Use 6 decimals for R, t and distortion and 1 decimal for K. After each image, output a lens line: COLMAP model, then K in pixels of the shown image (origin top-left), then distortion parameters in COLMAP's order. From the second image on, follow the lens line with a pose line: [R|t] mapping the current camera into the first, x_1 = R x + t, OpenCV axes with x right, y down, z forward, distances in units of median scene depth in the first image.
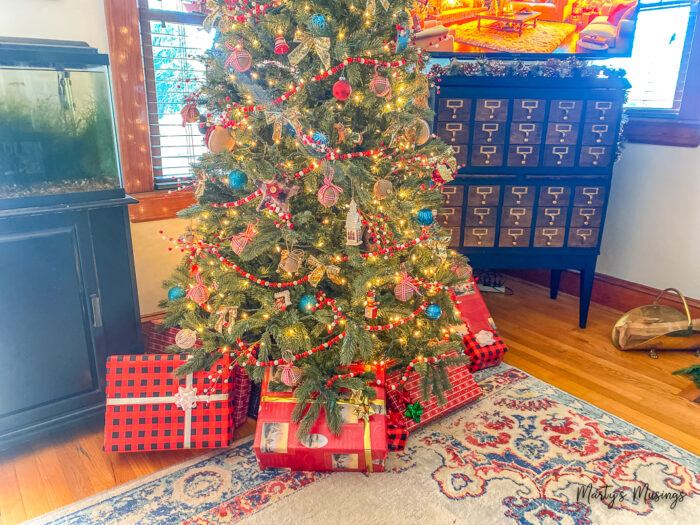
lens RADIAL K [[530.2, 0, 350.0], [0, 530.2, 262.5], [0, 0, 1]] dist [0.043081, -0.018304]
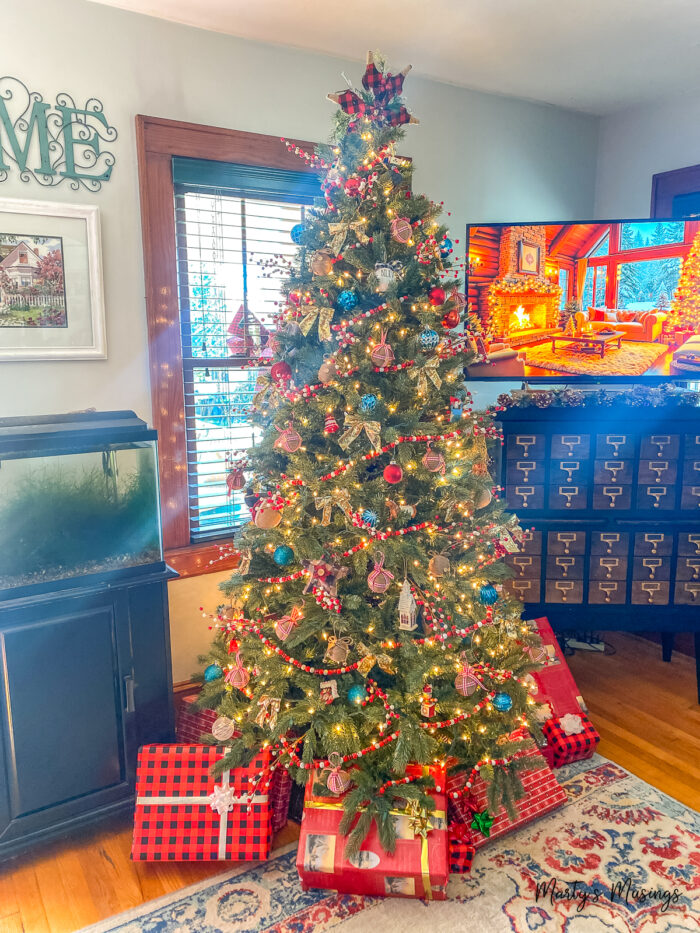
lens RADIAL K [[706.7, 0, 350.0], [0, 706.7, 466.5], [0, 0, 1]] dist [0.043081, -0.018304]
pose [[0.995618, -0.008171, -0.093155, 0.022731], [-0.003678, 0.991982, -0.126323, -0.147448], [0.093440, 0.126113, 0.987605, -0.229524]]
